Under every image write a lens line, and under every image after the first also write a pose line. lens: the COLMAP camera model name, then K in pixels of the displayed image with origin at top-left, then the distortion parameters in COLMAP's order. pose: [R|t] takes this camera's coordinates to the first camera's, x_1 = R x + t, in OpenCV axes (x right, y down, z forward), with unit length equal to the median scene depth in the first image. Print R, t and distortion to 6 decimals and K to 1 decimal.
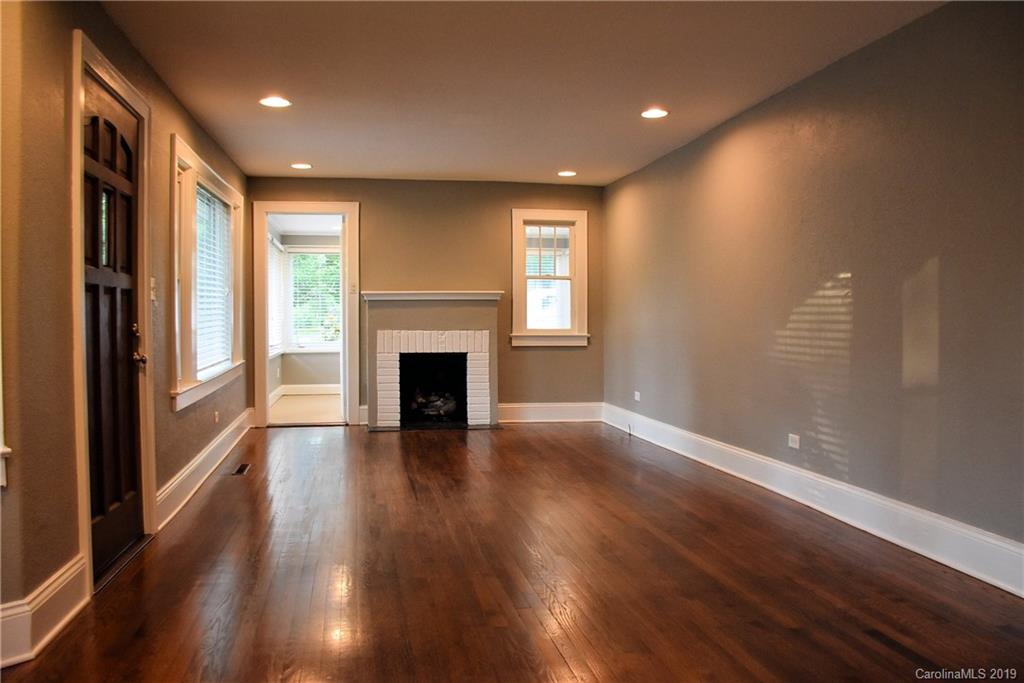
lens RADIAL K [[845.0, 0, 521.6], [0, 845.0, 343.7], [0, 0, 1]] dist [-0.150576, 0.114030]
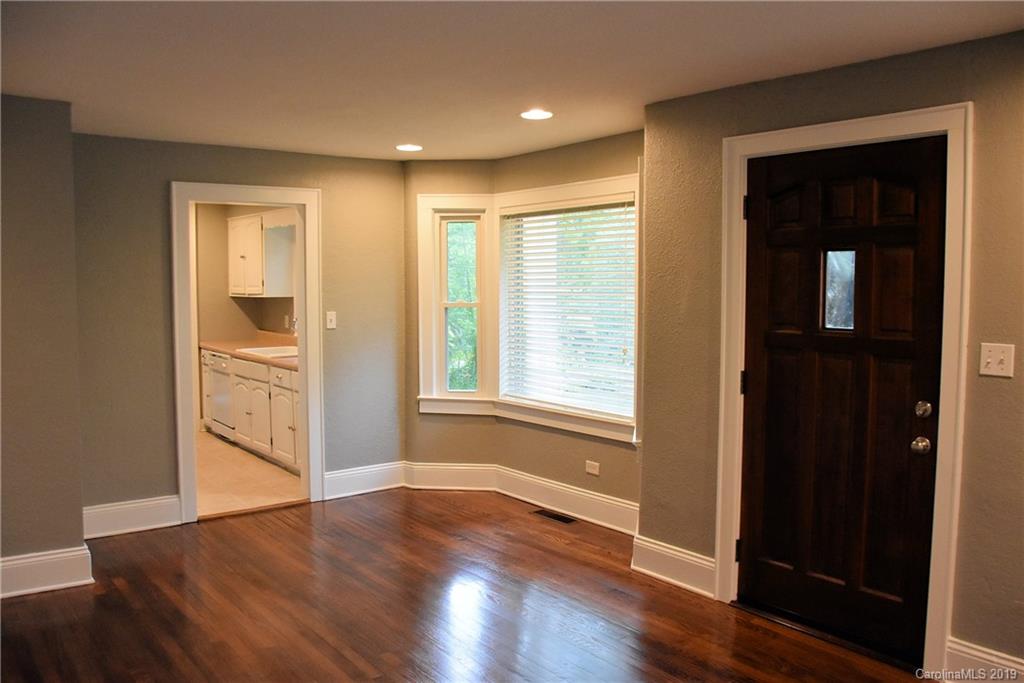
lens RADIAL K [[845.0, 0, 521.6], [0, 845.0, 343.7], [0, 0, 1]] dist [-0.150576, 0.114030]
pose [[-0.886619, 0.040676, -0.460708, 0.121295], [-0.007252, 0.994780, 0.101786, -0.080640], [0.462443, 0.093587, -0.881696, 0.775571]]
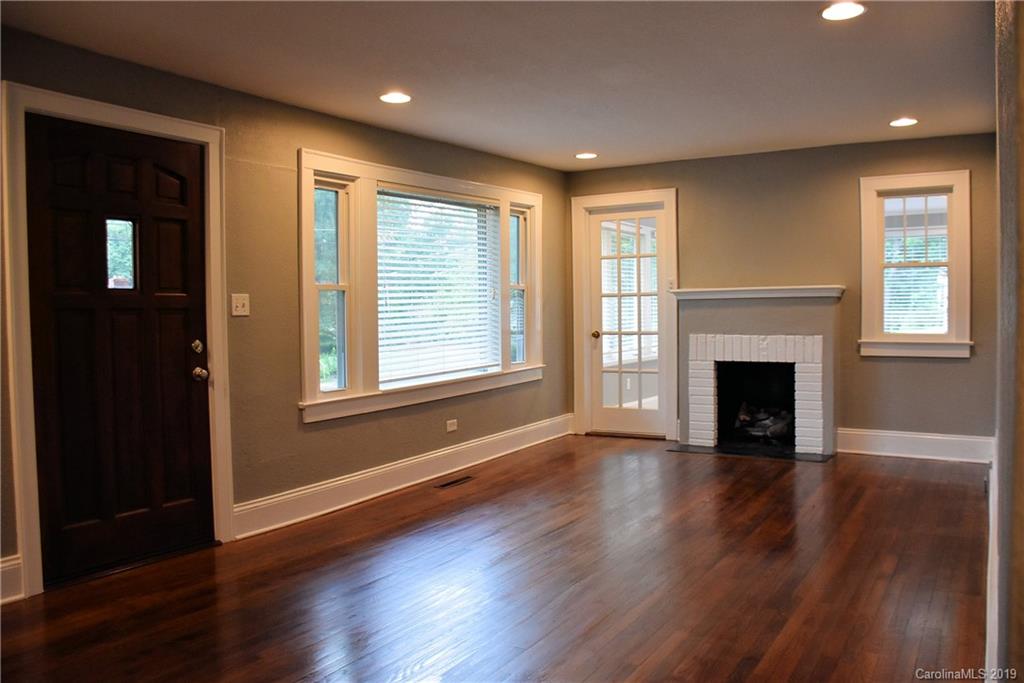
lens RADIAL K [[817.8, 0, 520.9], [0, 817.8, 343.2], [0, 0, 1]] dist [-0.145794, 0.102527]
pose [[0.739270, 0.018496, -0.673155, 0.270267], [-0.006784, 0.999777, 0.020021, -0.022583], [0.673375, -0.010234, 0.739230, 0.267345]]
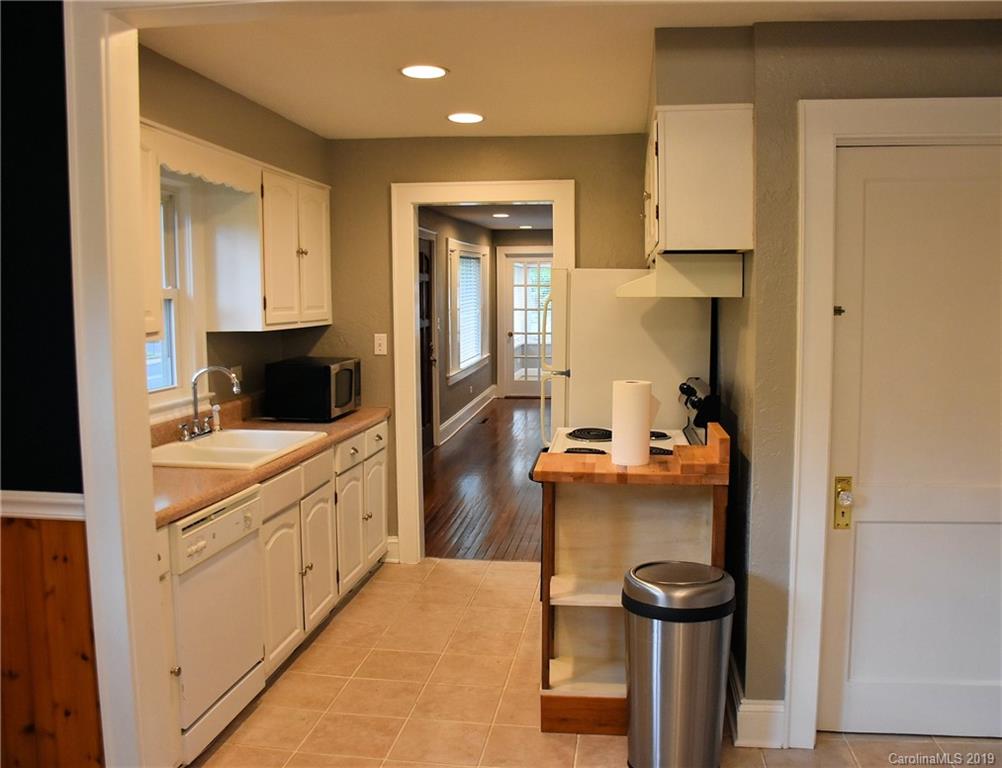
lens RADIAL K [[917.8, 0, 502.6], [0, 917.8, 378.8], [0, 0, 1]] dist [-0.100643, 0.028224]
pose [[0.946703, 0.029556, -0.320749, 0.224179], [-0.008245, 0.997679, 0.067595, -0.046460], [0.322002, -0.061348, 0.944749, -0.571746]]
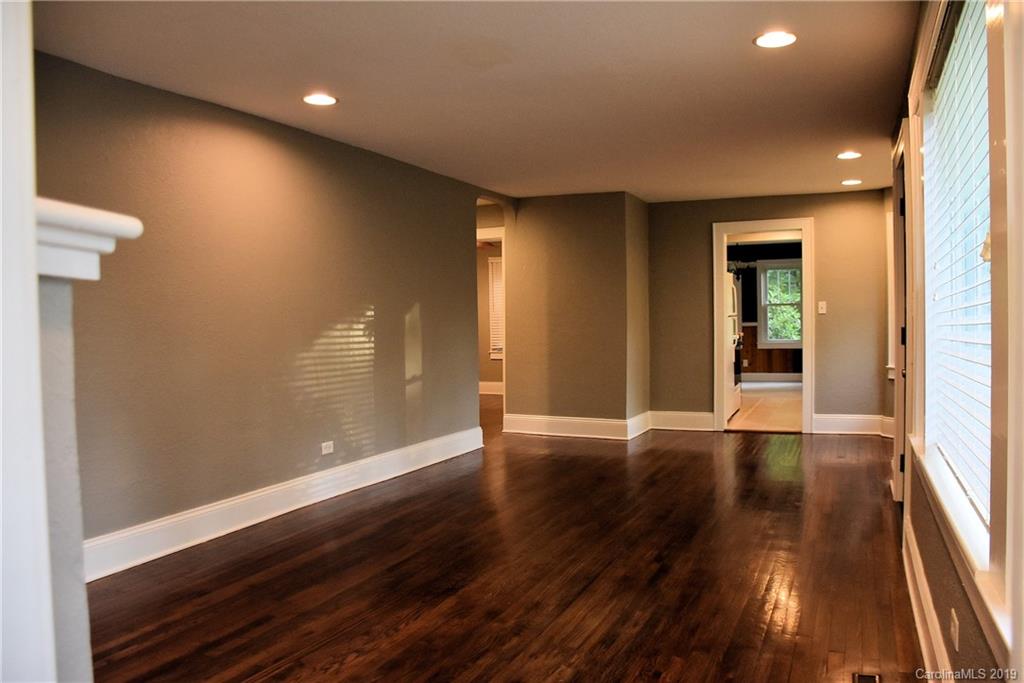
lens RADIAL K [[817.8, 0, 520.9], [0, 817.8, 343.2], [0, 0, 1]] dist [-0.145794, 0.102527]
pose [[-0.834287, -0.000748, 0.551329, -0.316430], [0.034730, 0.997942, 0.053907, -0.048142], [-0.550235, 0.064122, -0.832544, 1.099854]]
